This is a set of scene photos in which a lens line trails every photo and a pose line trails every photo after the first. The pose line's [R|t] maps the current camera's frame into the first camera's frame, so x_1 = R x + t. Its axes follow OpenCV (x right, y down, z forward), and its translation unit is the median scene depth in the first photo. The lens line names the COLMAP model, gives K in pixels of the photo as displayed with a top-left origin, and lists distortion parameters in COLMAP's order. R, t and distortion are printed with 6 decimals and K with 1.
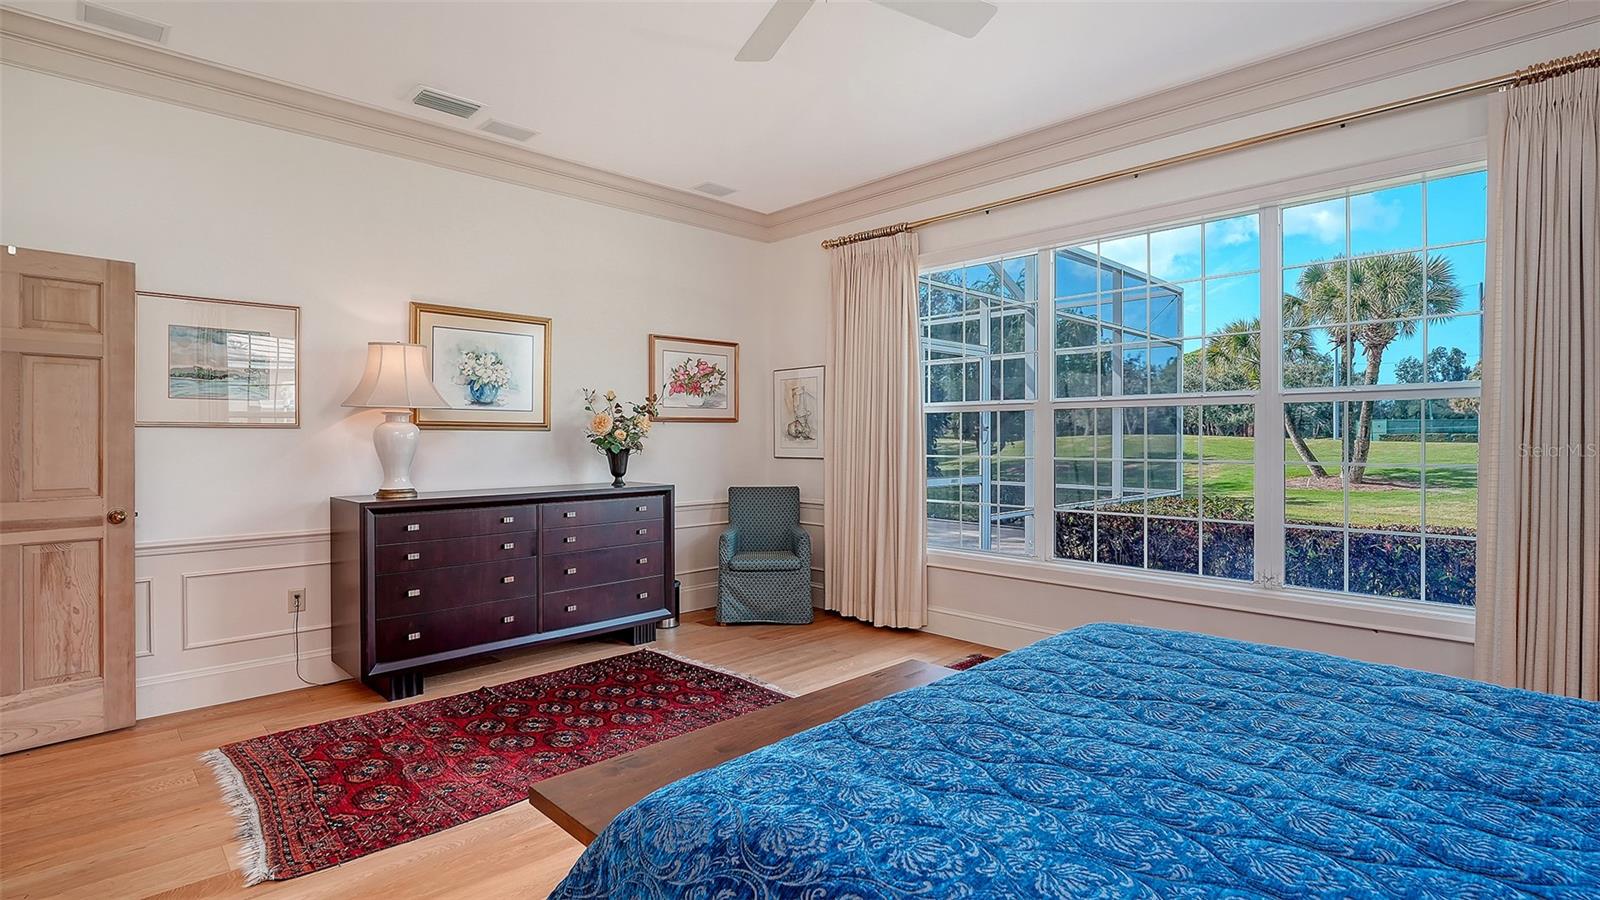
lens RADIAL K [[755.3, 0, 790.9], [0, 755.3, 443.8], [0, 0, 1]] dist [-0.000727, -0.000307]
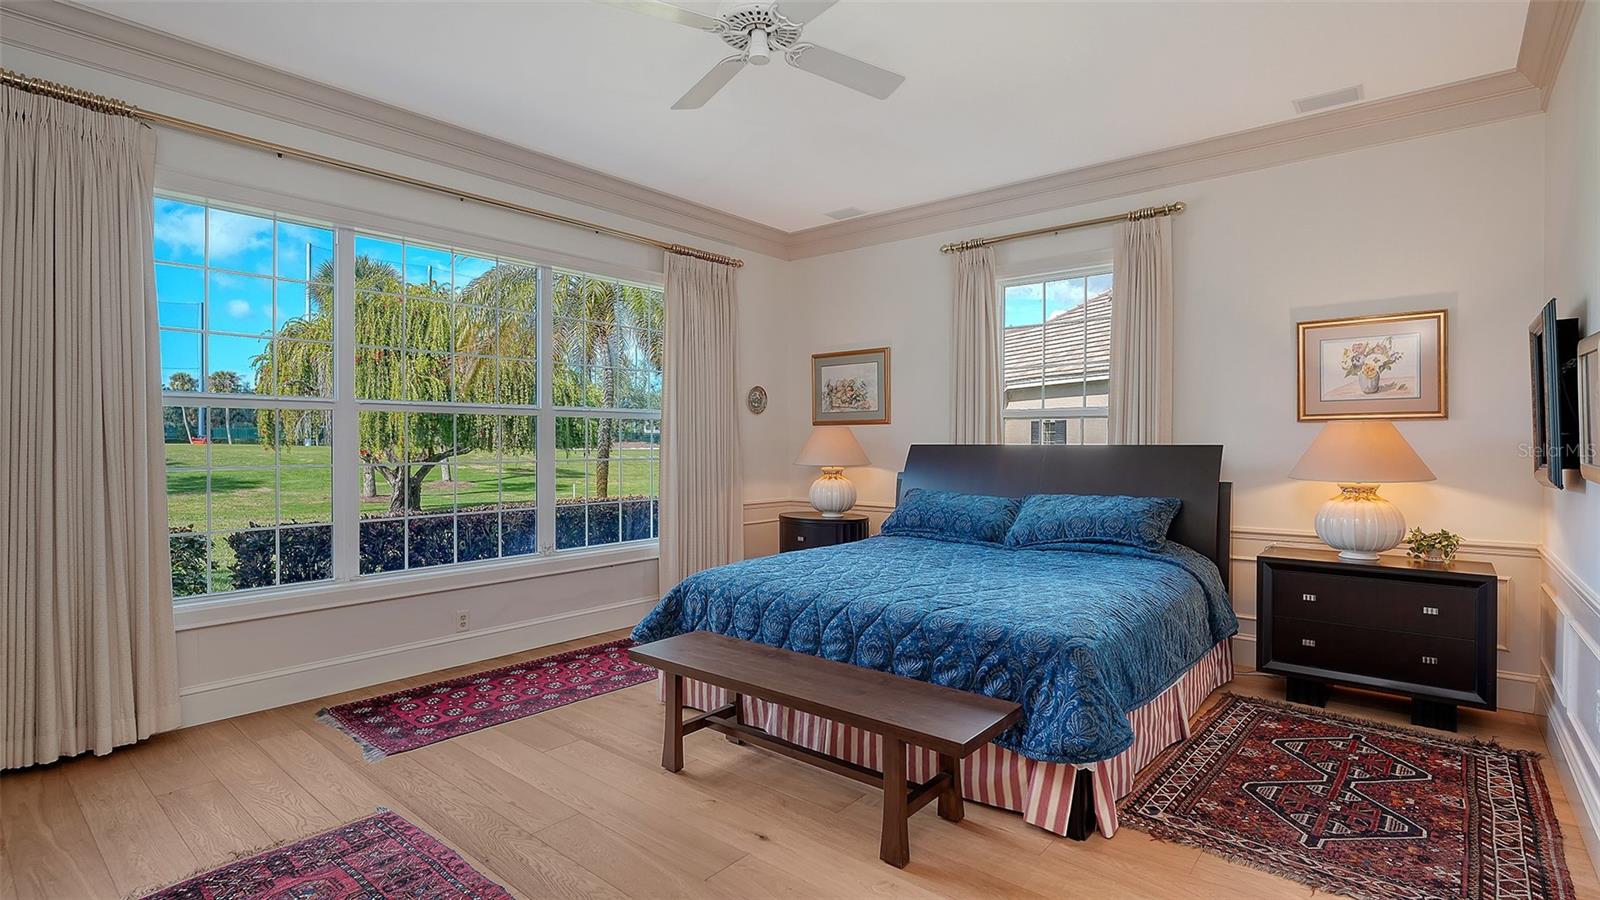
lens RADIAL K [[755.3, 0, 788.5], [0, 755.3, 449.8], [0, 0, 1]] dist [-0.000727, -0.000307]
pose [[-0.077313, -0.010563, 0.996951, -0.633862], [0.009177, 0.999894, 0.011306, -0.004553], [-0.996965, 0.010023, -0.077208, 0.596393]]
